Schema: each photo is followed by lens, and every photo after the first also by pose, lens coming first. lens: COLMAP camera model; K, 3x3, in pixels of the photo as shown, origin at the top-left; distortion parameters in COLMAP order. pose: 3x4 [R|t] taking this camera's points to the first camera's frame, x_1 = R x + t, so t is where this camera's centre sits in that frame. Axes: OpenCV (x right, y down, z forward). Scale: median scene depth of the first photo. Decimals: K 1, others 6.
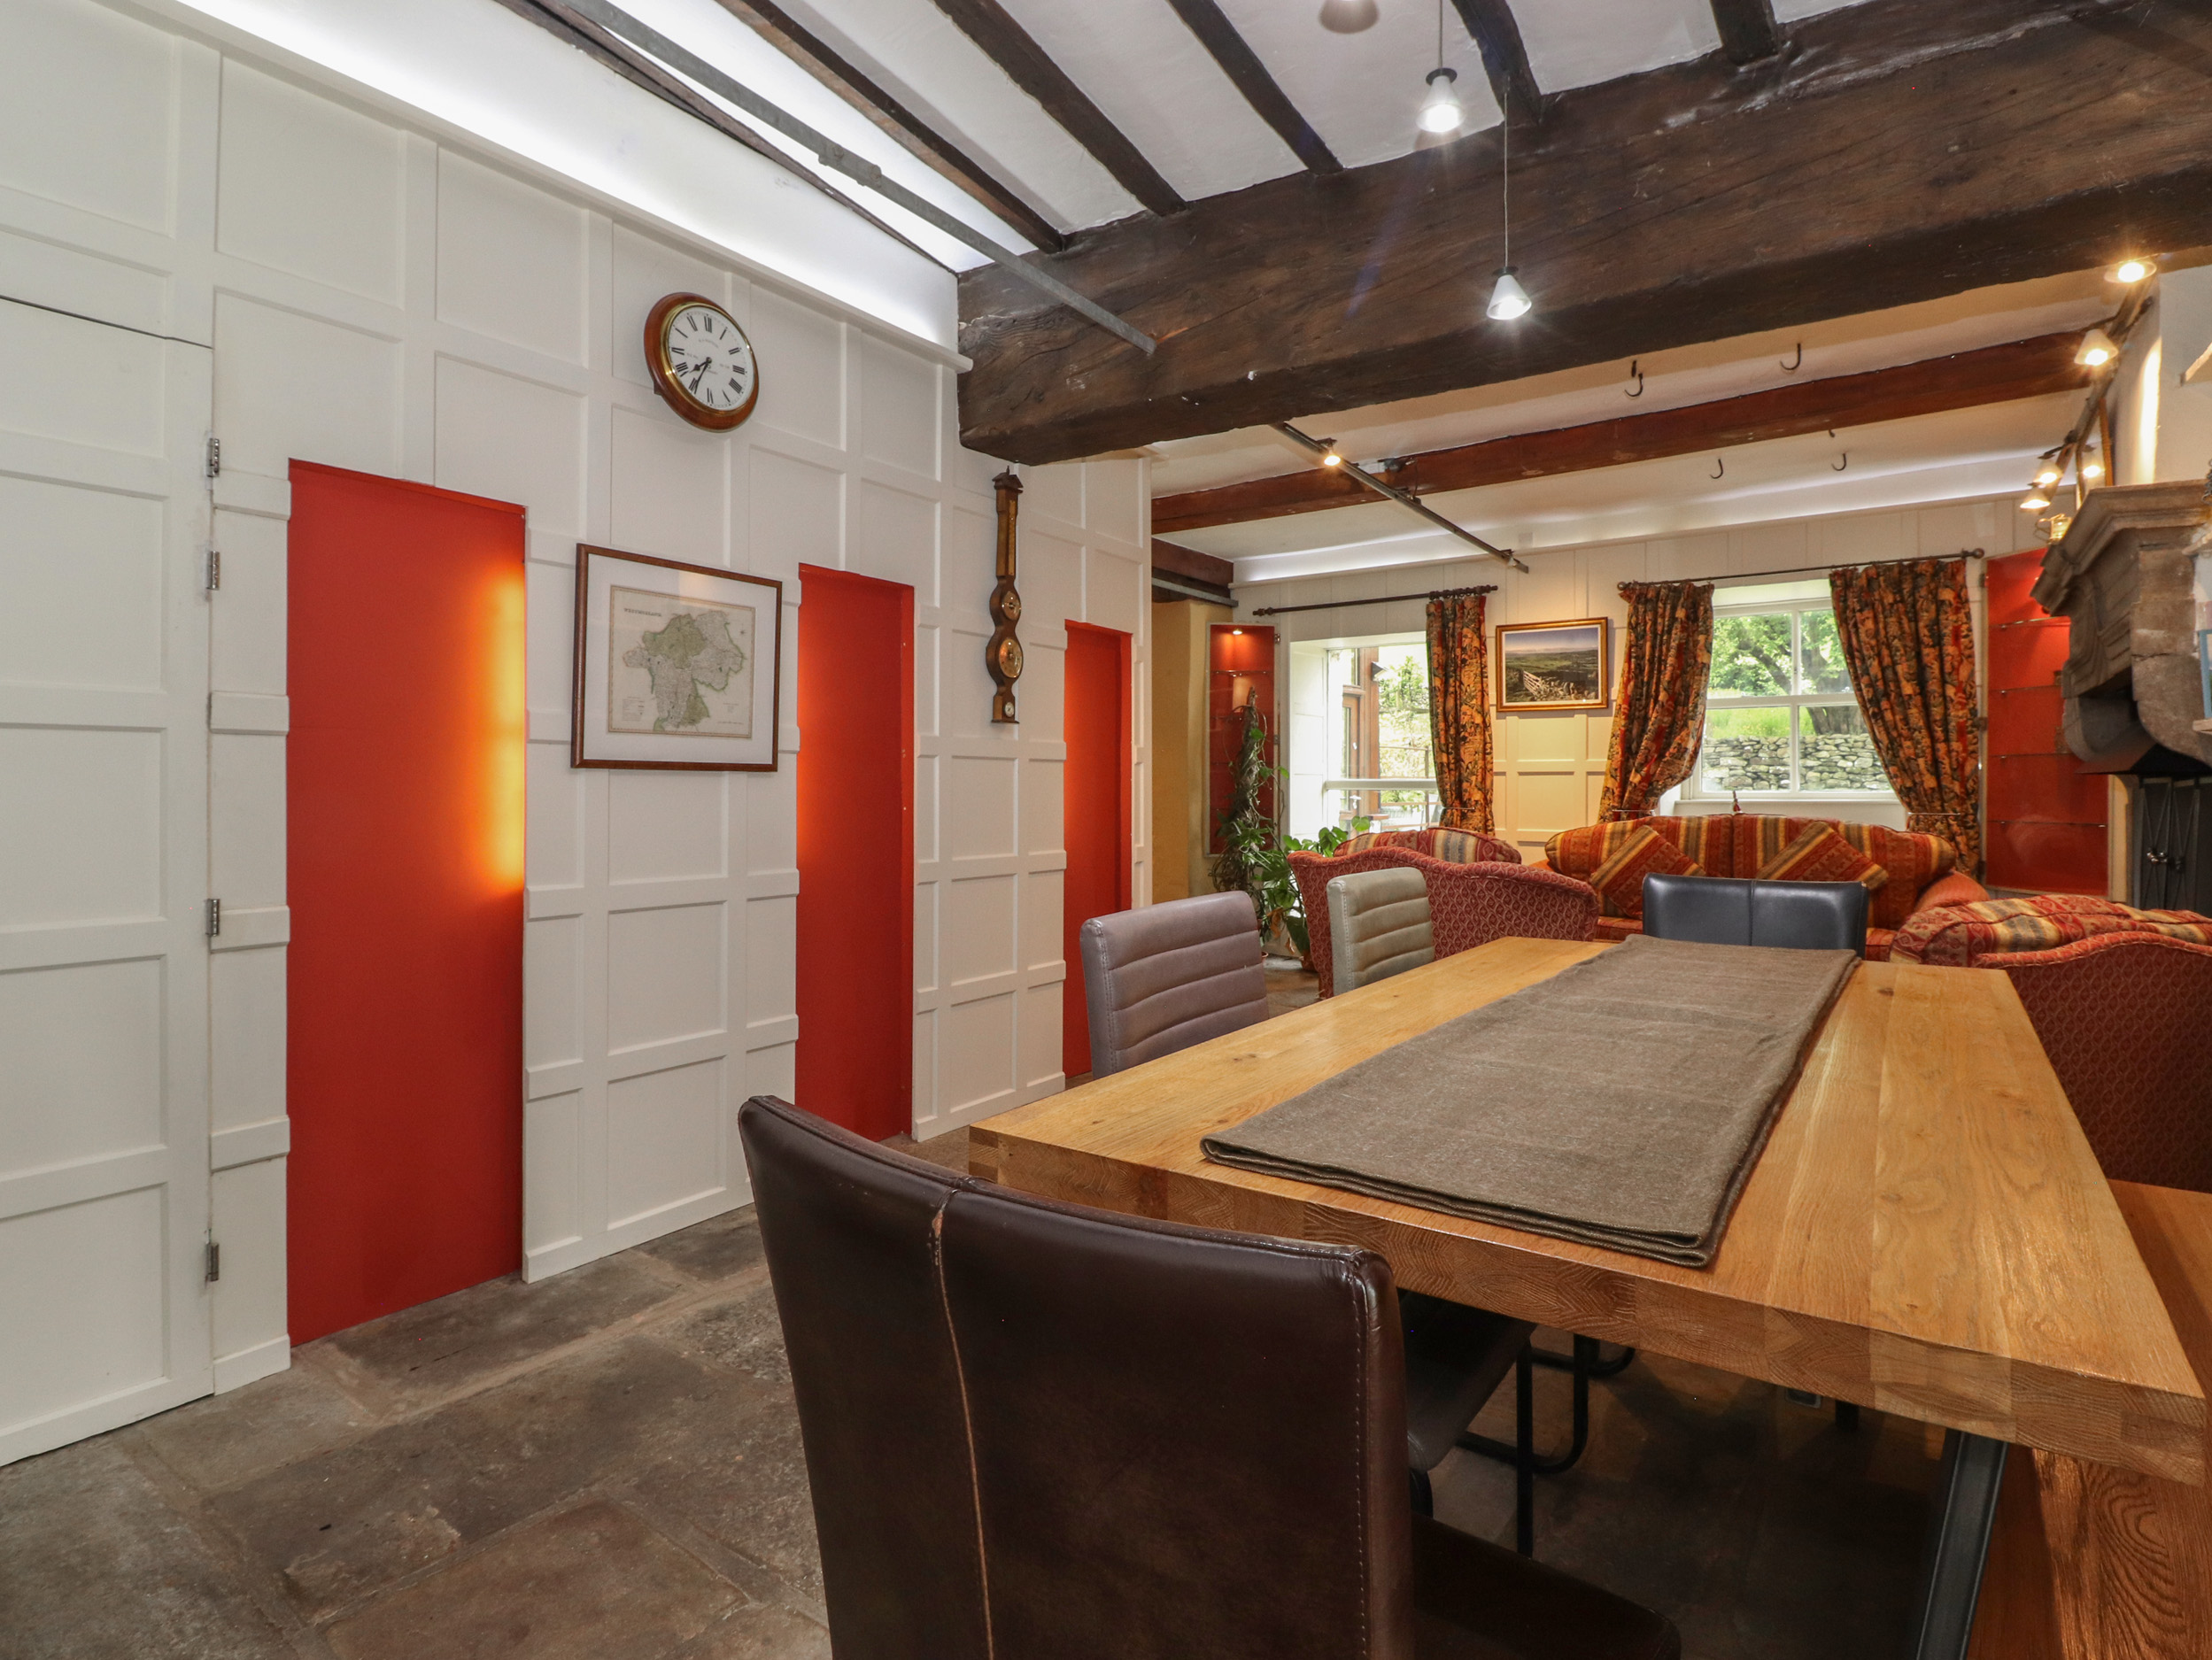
lens RADIAL K [[1173.4, 0, 1128.3], [0, 1173.4, 778.2], [0, 0, 1]] dist [0.000201, -0.013508]
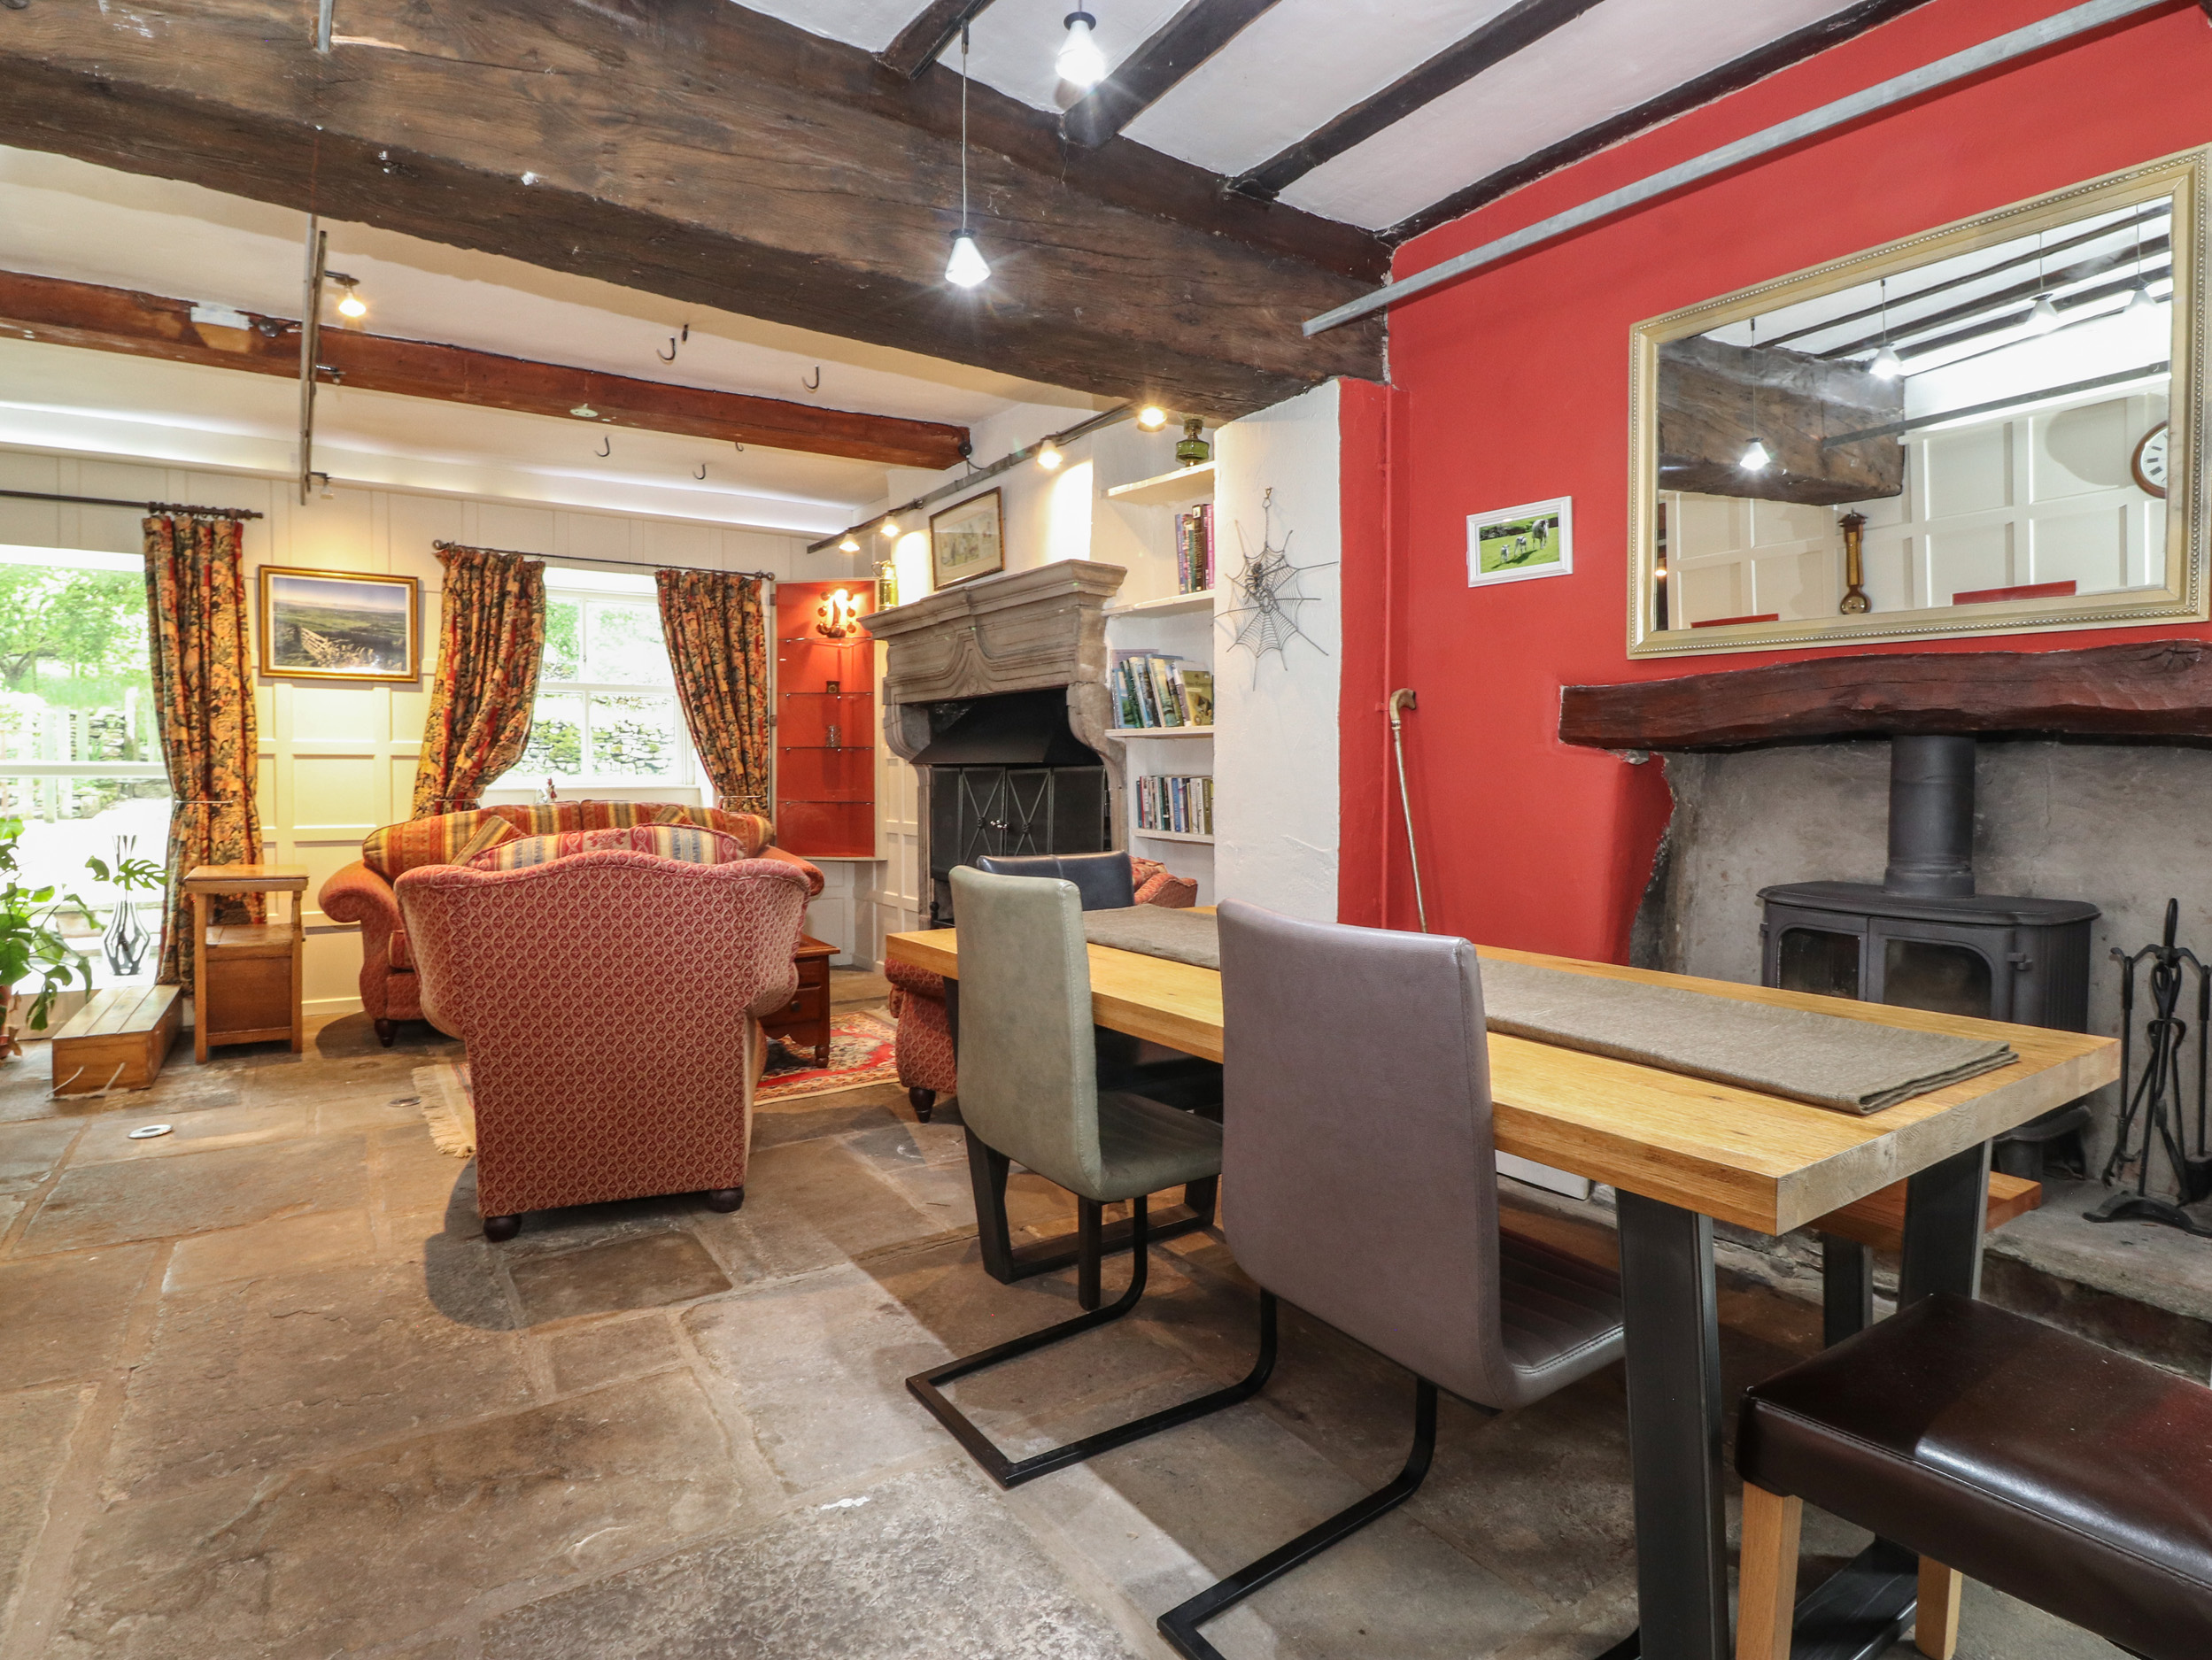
lens RADIAL K [[1151.8, 0, 1110.9], [0, 1151.8, 804.3], [0, 0, 1]] dist [0.002509, -0.011596]
pose [[0.359287, -0.024953, 0.932894, -0.216791], [-0.007295, 0.999537, 0.029545, 0.001418], [-0.933199, -0.017421, 0.358938, 0.226648]]
